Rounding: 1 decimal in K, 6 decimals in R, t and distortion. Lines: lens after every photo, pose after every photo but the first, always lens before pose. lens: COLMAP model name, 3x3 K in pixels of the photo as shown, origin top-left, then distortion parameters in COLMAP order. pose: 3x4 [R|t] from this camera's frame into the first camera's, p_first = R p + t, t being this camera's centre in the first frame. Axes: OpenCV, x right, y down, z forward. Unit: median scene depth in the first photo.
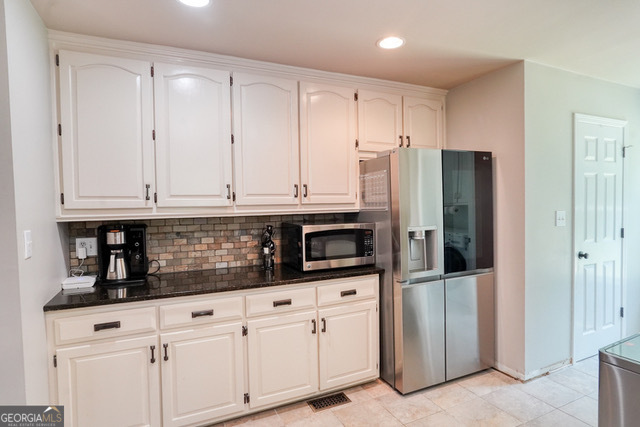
lens RADIAL K [[345.8, 0, 320.0], [0, 345.8, 213.5], [0, 0, 1]] dist [-0.045731, 0.023845]
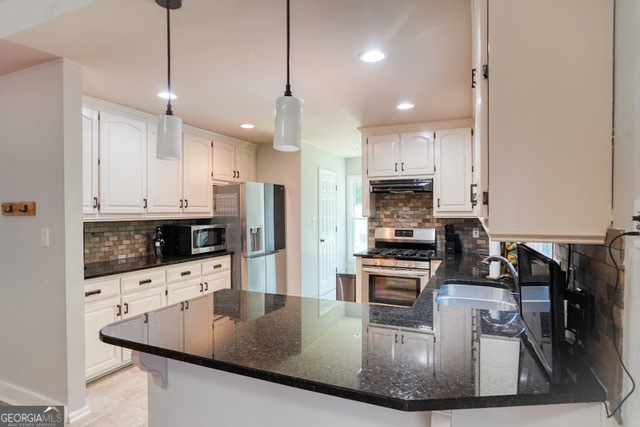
lens RADIAL K [[345.8, 0, 320.0], [0, 345.8, 213.5], [0, 0, 1]] dist [-0.045731, 0.023845]
pose [[0.751263, 0.010506, 0.659919, -0.593296], [0.011512, 0.999513, -0.029018, 0.028246], [-0.659903, 0.029397, 0.750776, -0.531591]]
